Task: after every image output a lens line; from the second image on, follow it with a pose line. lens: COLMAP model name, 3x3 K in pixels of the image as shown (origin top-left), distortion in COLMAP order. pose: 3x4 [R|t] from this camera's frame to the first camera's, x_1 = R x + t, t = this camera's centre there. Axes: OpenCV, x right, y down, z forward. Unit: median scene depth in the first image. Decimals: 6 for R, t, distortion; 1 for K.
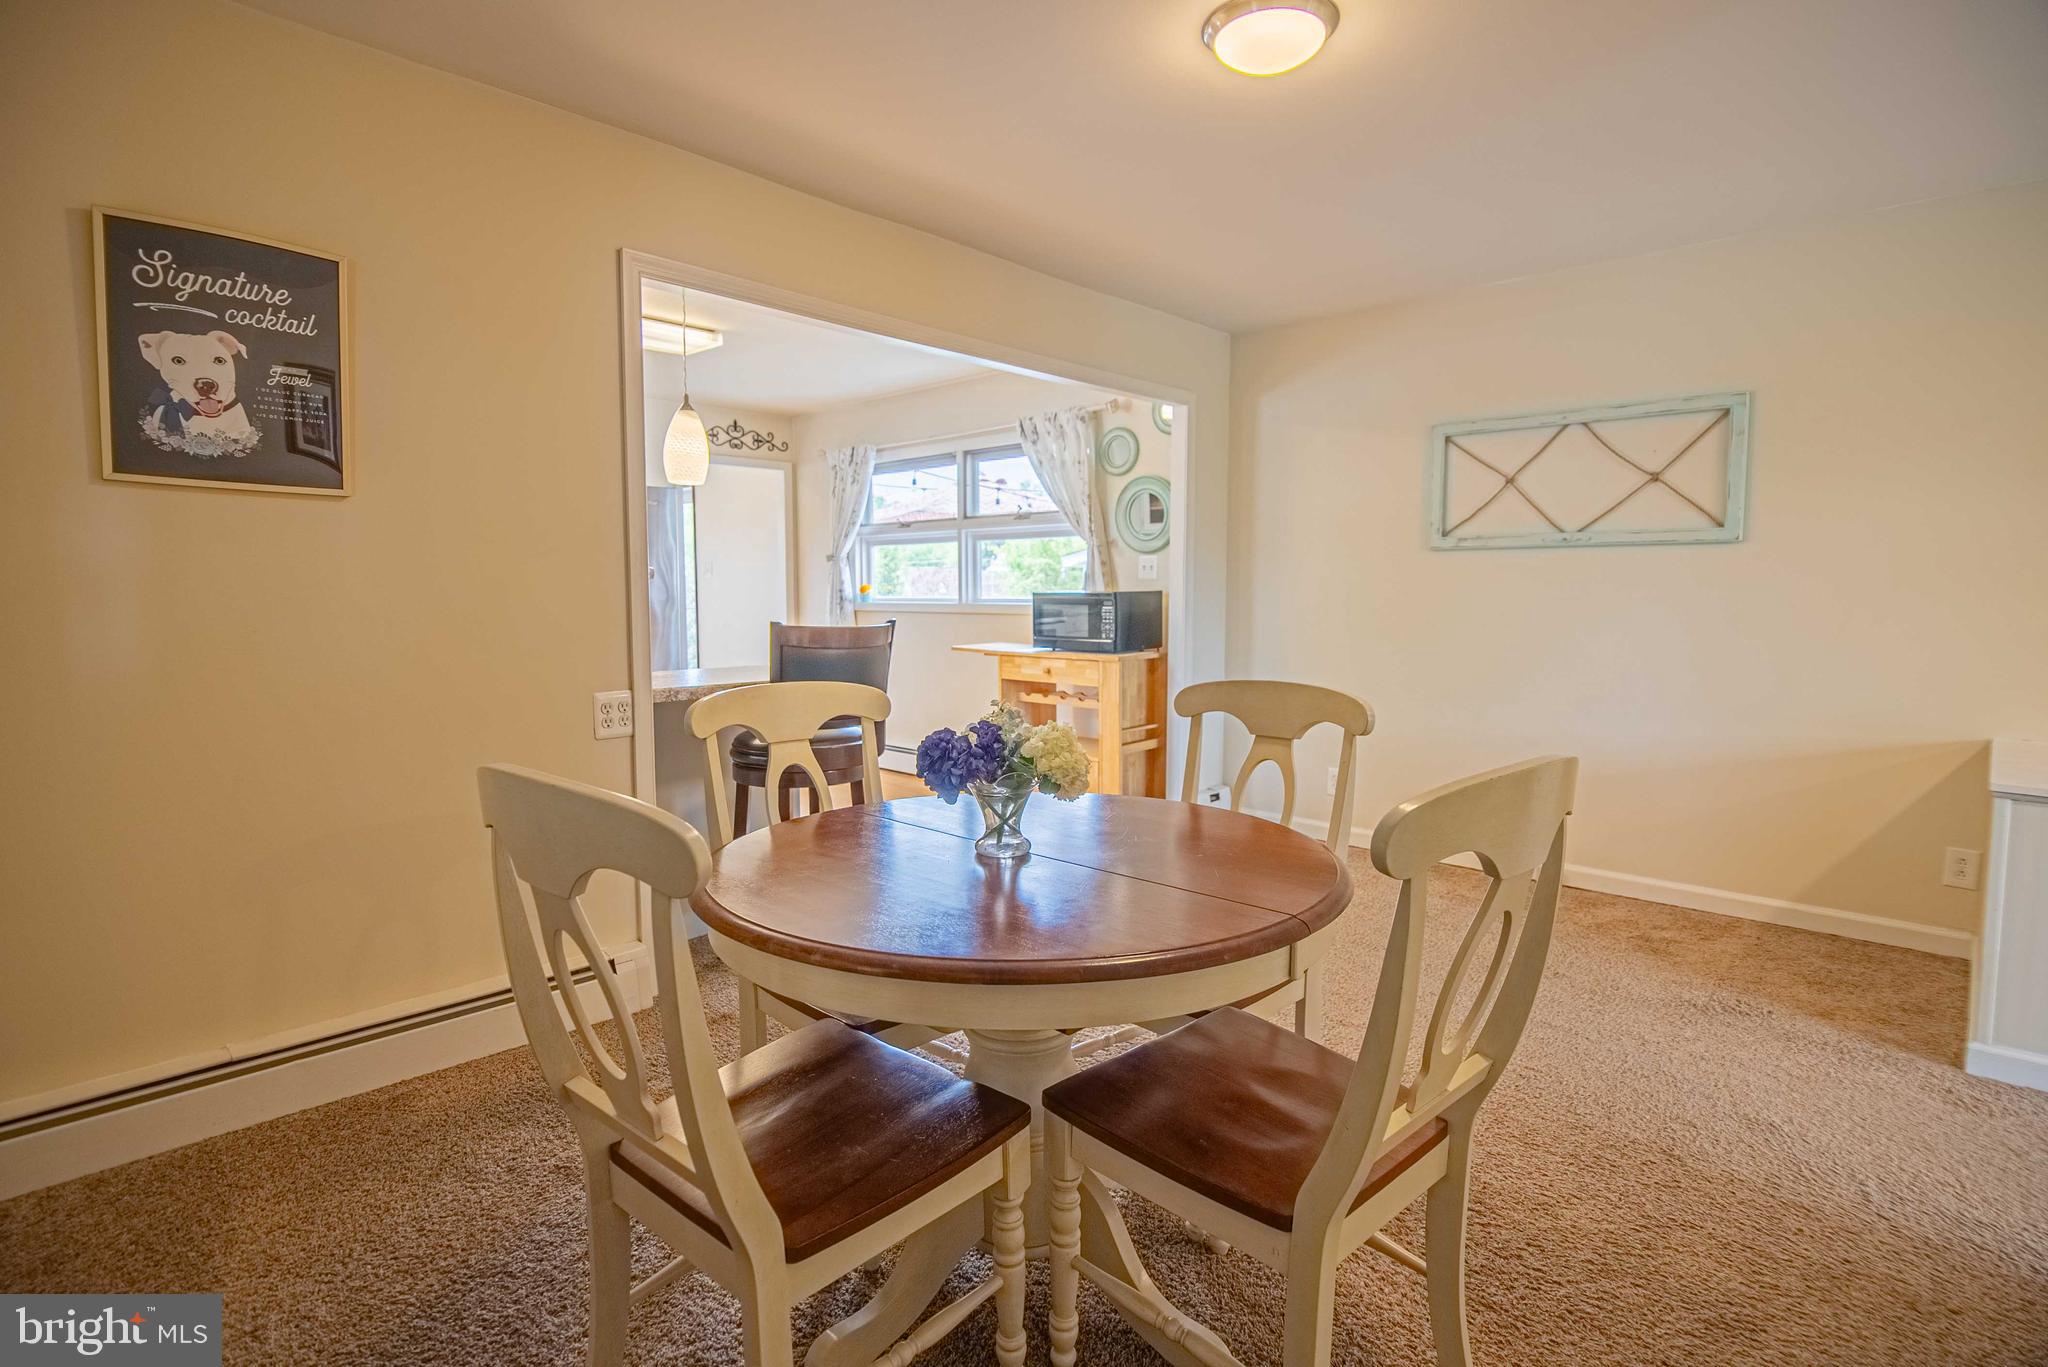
lens RADIAL K [[1003.1, 0, 1020.0], [0, 1003.1, 672.2], [0, 0, 1]] dist [-0.021958, 0.000632]
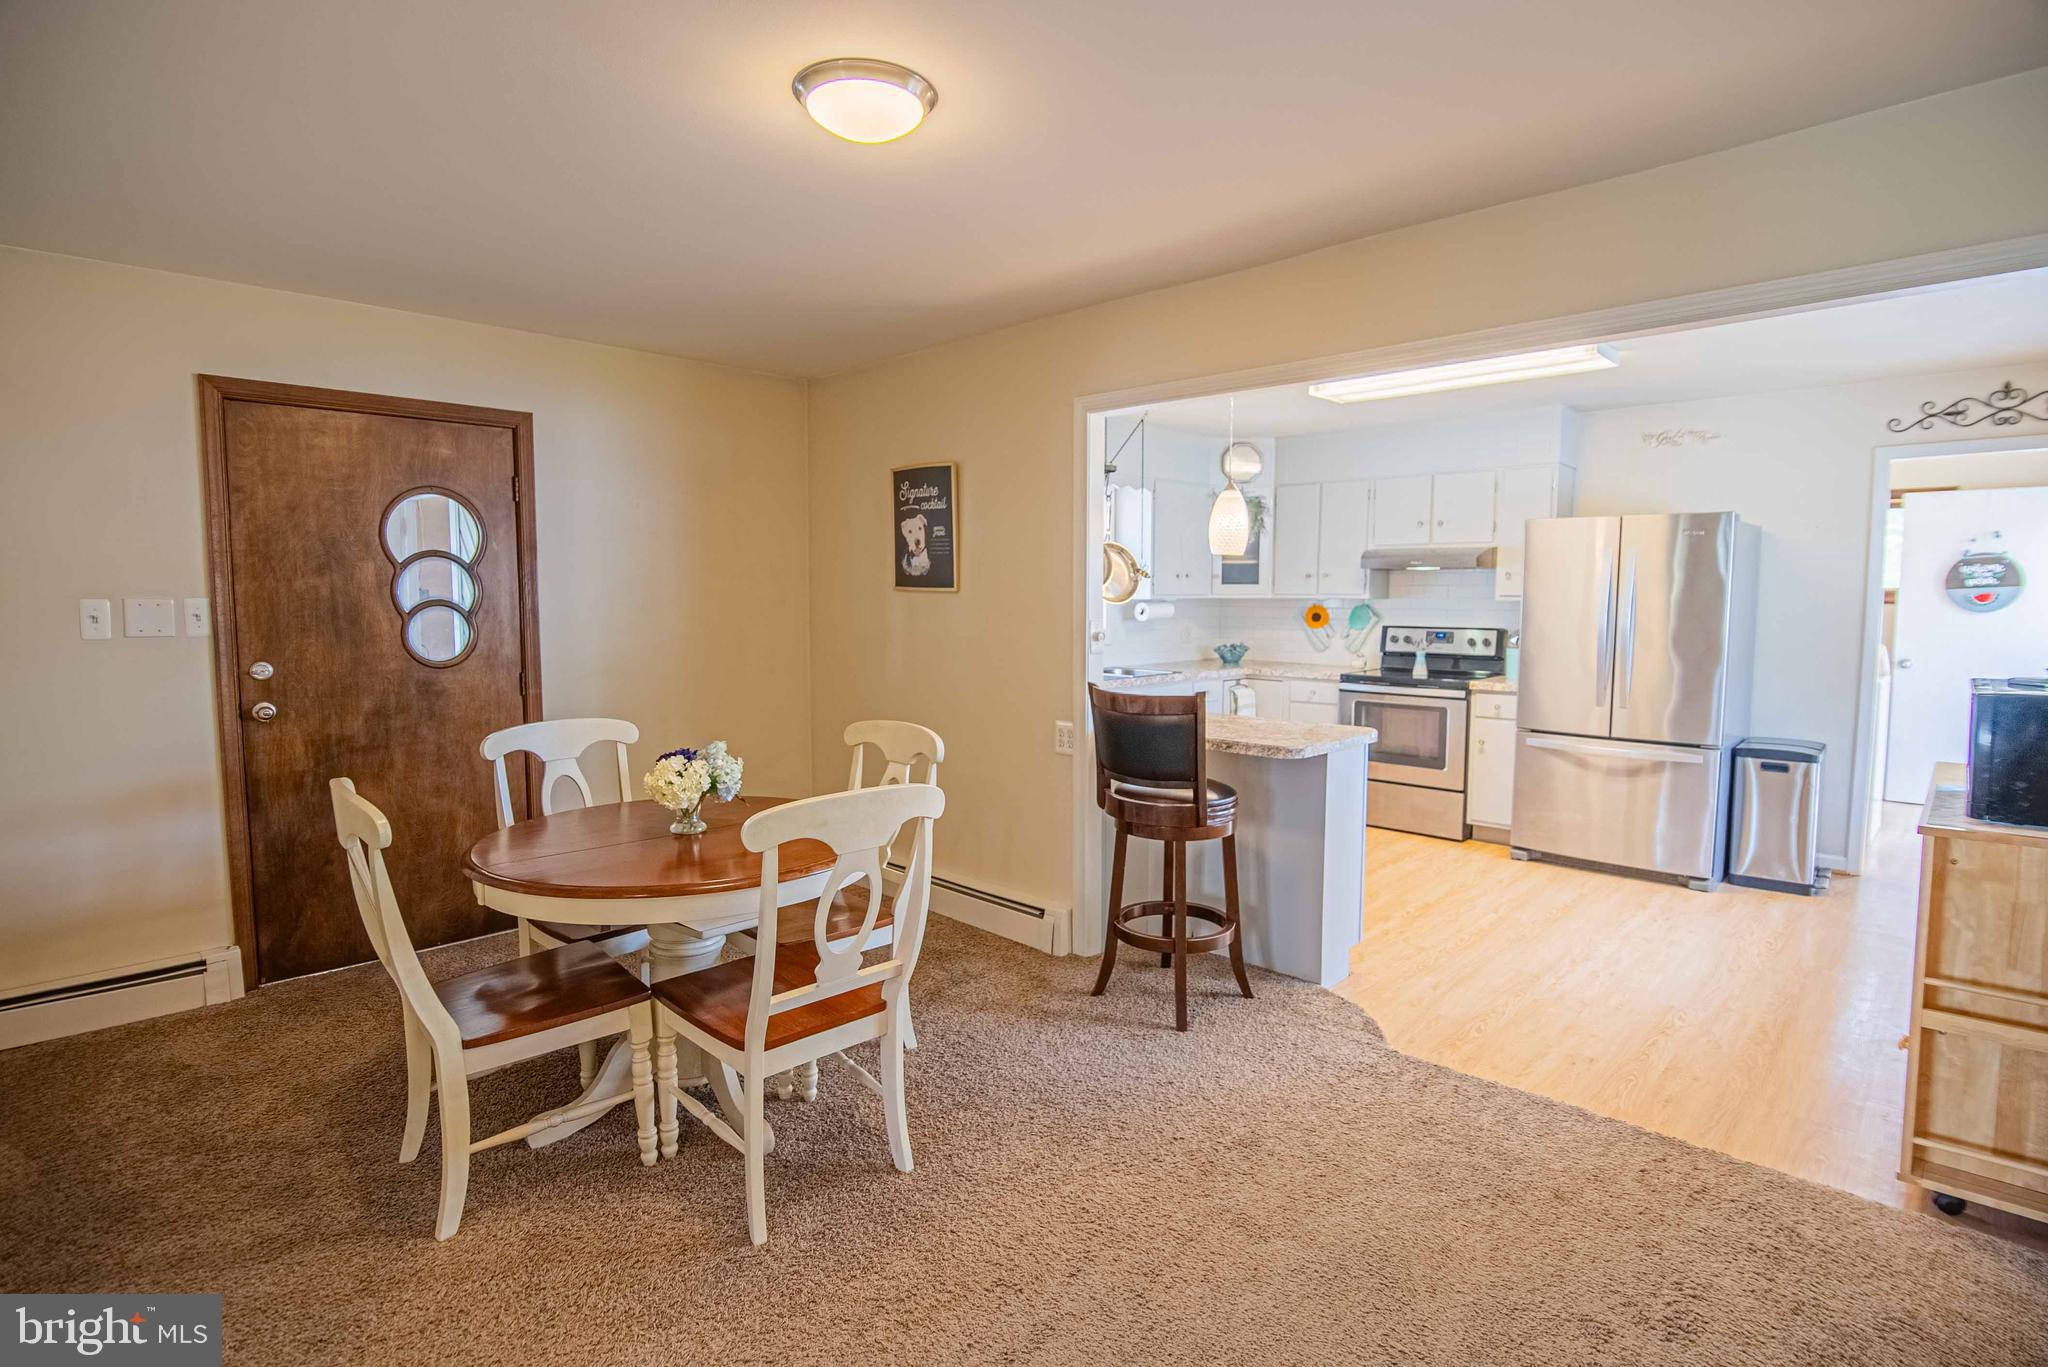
lens RADIAL K [[1003.1, 0, 1025.6], [0, 1003.1, 678.7], [0, 0, 1]] dist [-0.021958, 0.000632]
pose [[-0.014671, 0.087027, -0.996098, 1.224484], [-0.081274, 0.992805, 0.087936, -0.198422], [0.996584, 0.082247, -0.007493, 1.202863]]
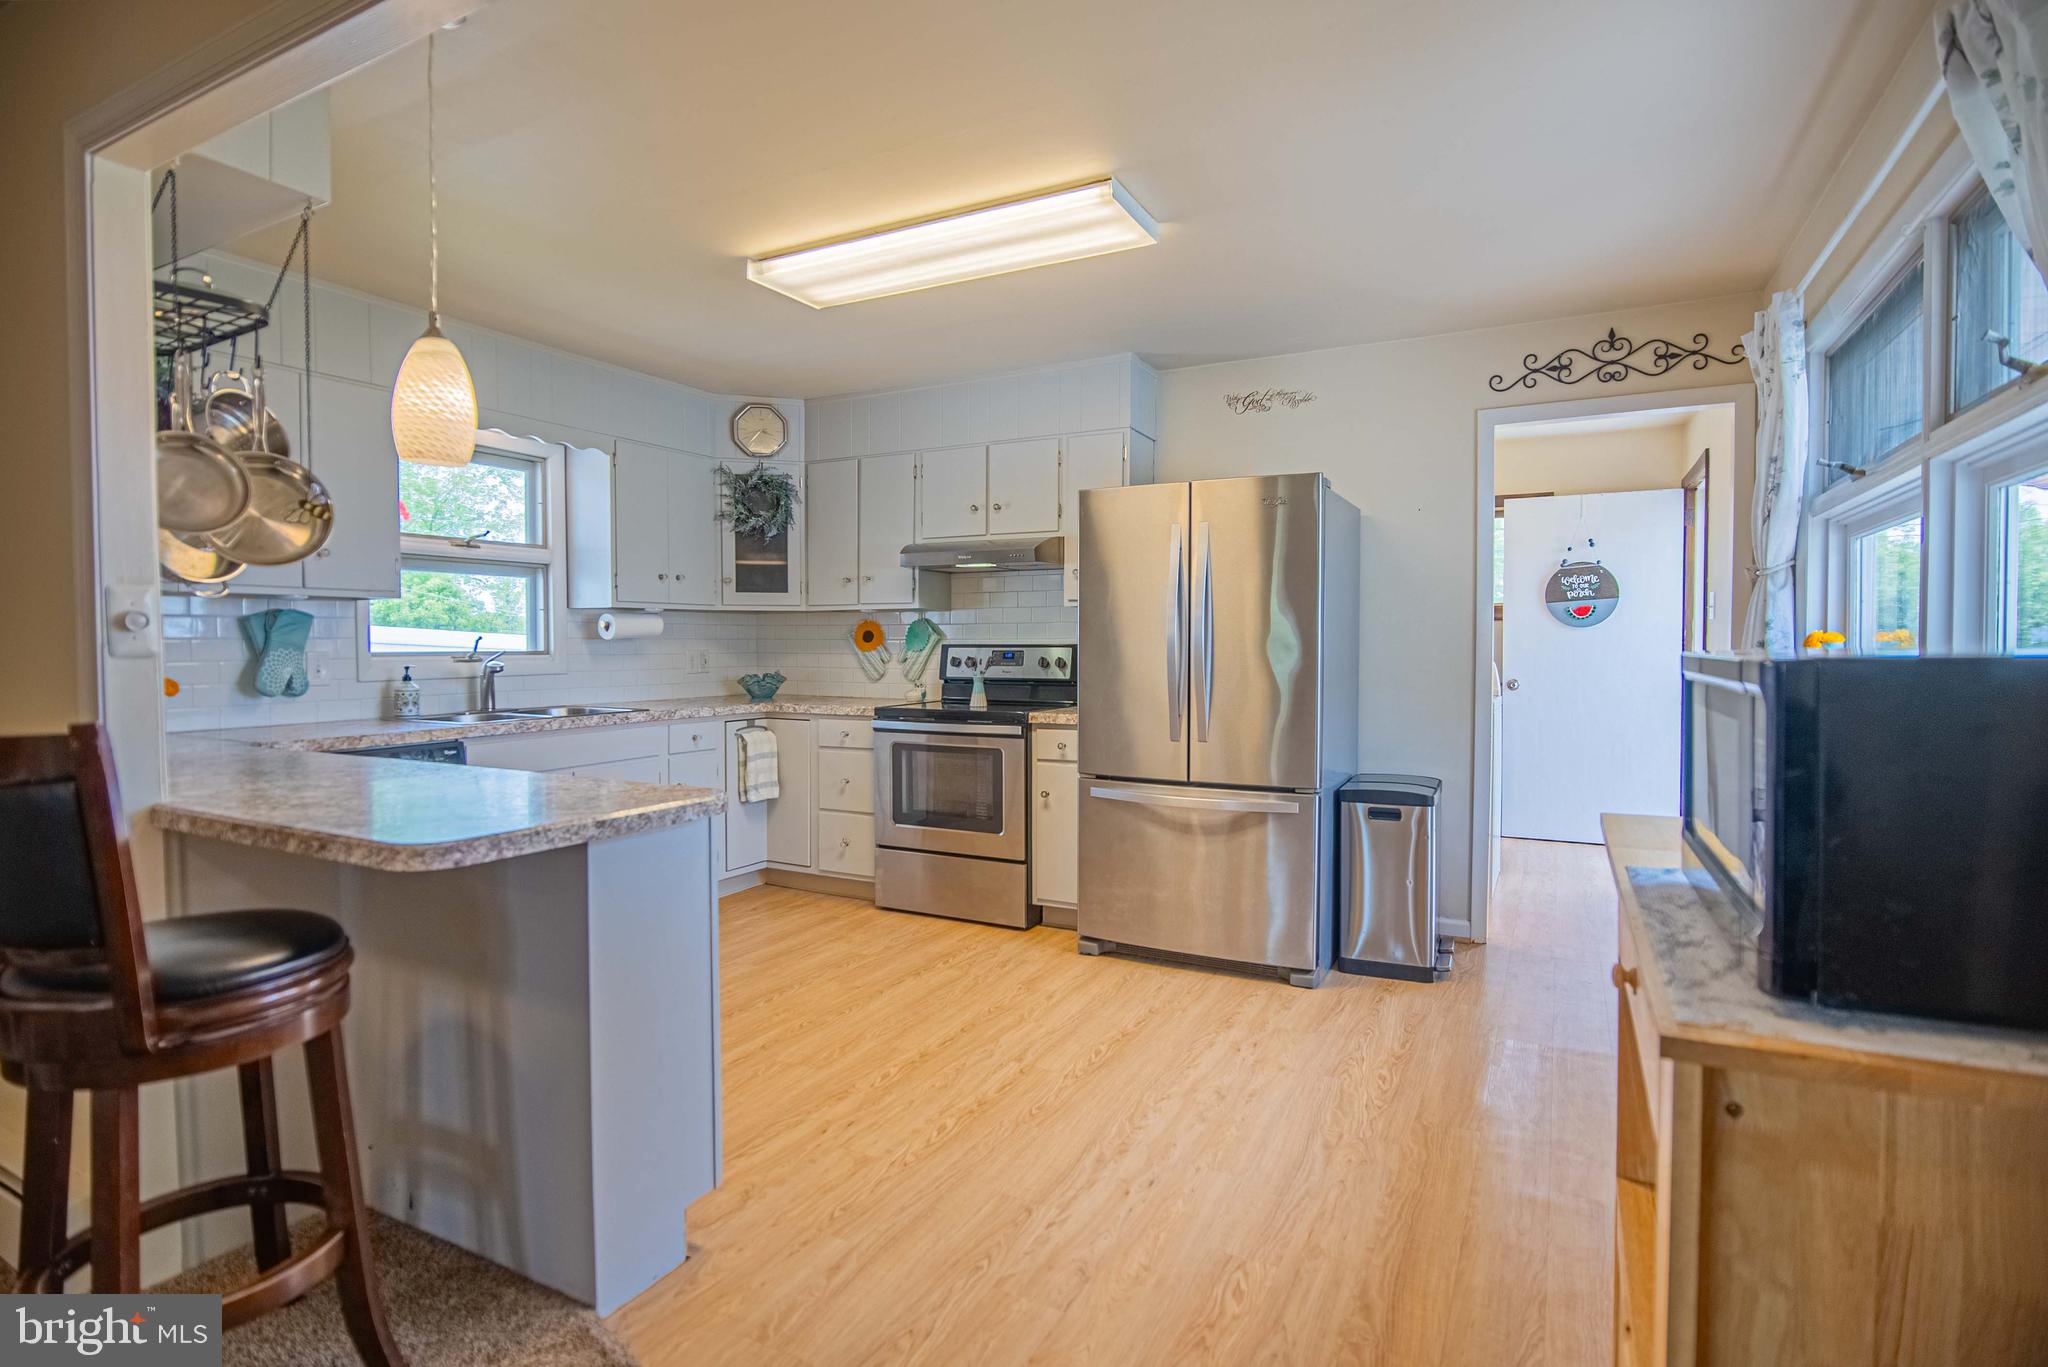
lens RADIAL K [[1003.1, 0, 1025.5], [0, 1003.1, 678.0], [0, 0, 1]] dist [-0.021958, 0.000632]
pose [[0.267986, 0.034023, -0.962822, 0.489455], [-0.076567, 0.996967, 0.013919, -0.150770], [0.960375, 0.069991, 0.269779, 1.798906]]
